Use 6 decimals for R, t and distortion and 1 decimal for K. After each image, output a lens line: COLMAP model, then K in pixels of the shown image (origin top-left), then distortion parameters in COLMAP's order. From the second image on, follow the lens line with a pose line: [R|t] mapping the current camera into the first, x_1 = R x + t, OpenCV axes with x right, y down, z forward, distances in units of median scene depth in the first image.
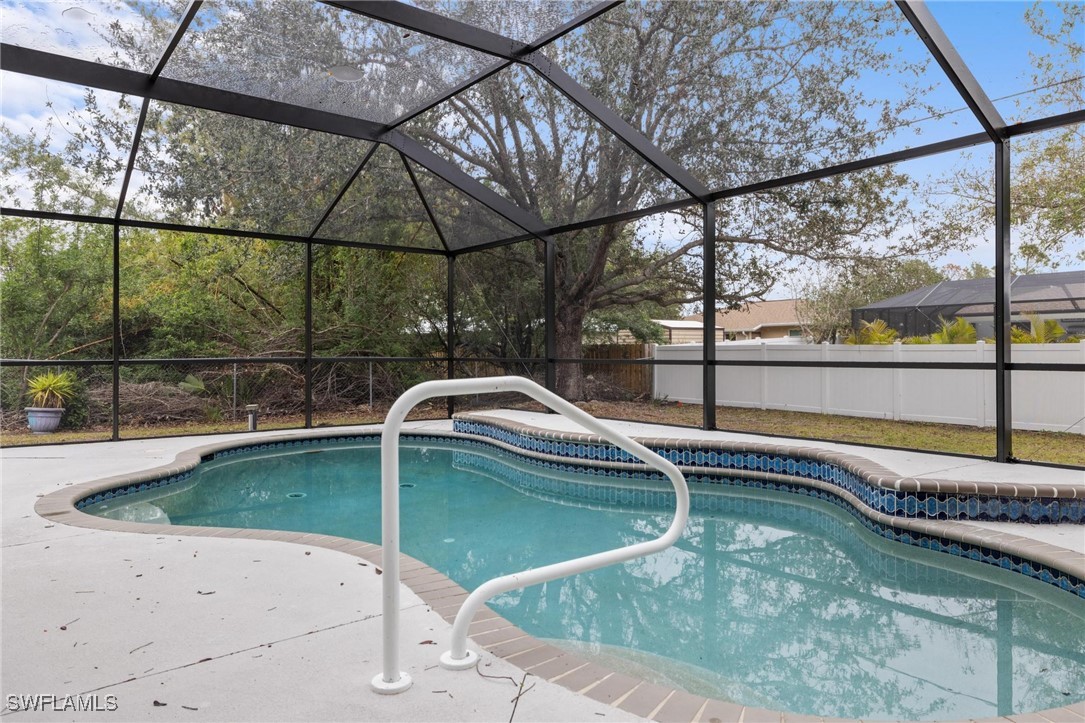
lens RADIAL K [[696.8, 0, 544.0], [0, 696.8, 358.3], [0, 0, 1]] dist [-0.006670, -0.000792]
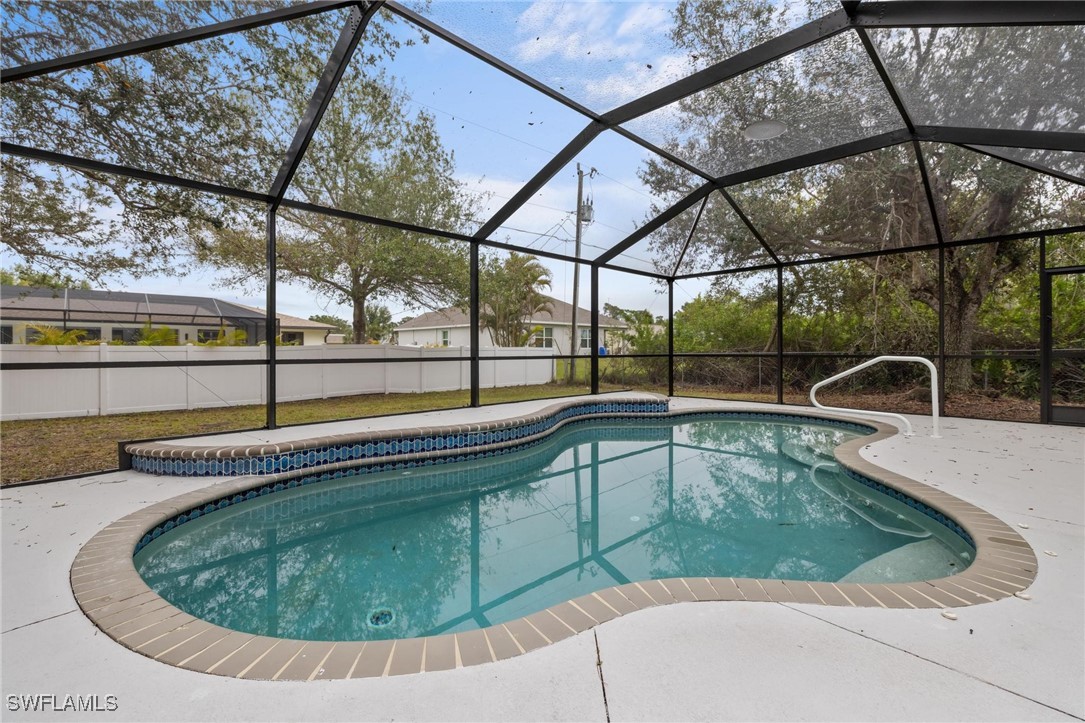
lens RADIAL K [[491.3, 0, 546.1], [0, 491.3, 353.2], [0, 0, 1]] dist [0.002118, 0.000341]
pose [[-0.115814, -0.000677, 0.993271, -0.596495], [0.012614, 0.999918, 0.002152, -0.003379], [-0.993191, 0.012779, -0.115796, 0.780636]]
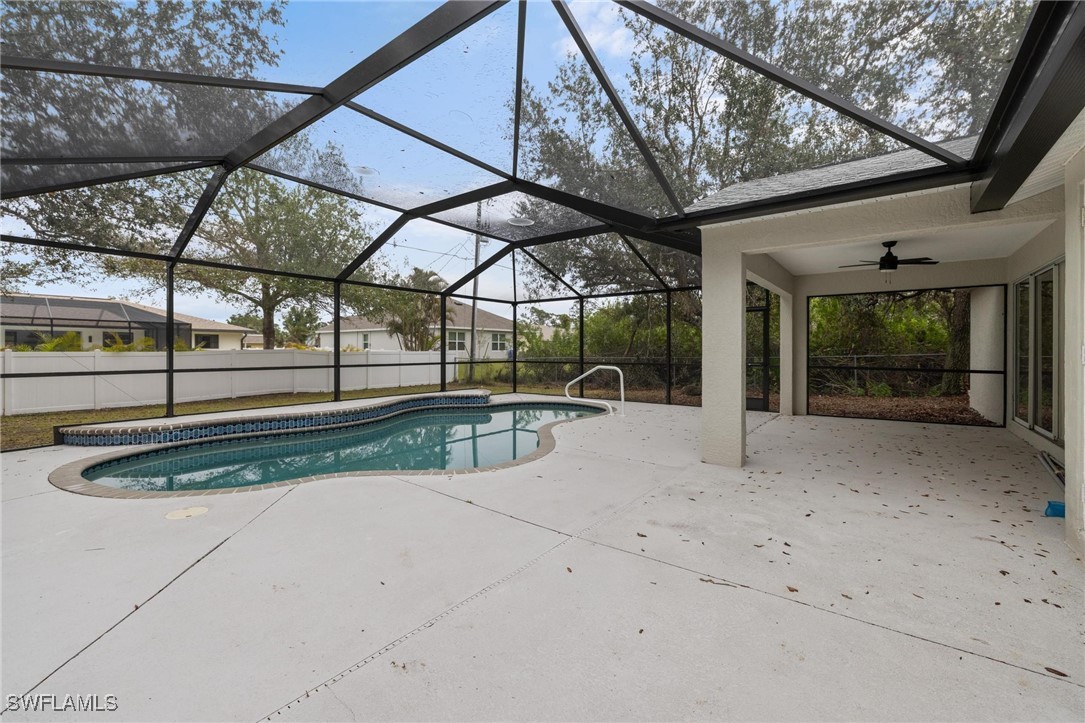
lens RADIAL K [[456.1, 0, 544.6], [0, 456.1, 356.8], [0, 0, 1]] dist [0.001715, -0.000700]
pose [[-0.267949, -0.006702, 0.963410, -0.900922], [0.009719, 0.999906, 0.009659, -0.021244], [-0.963384, 0.011951, -0.267858, 0.629499]]
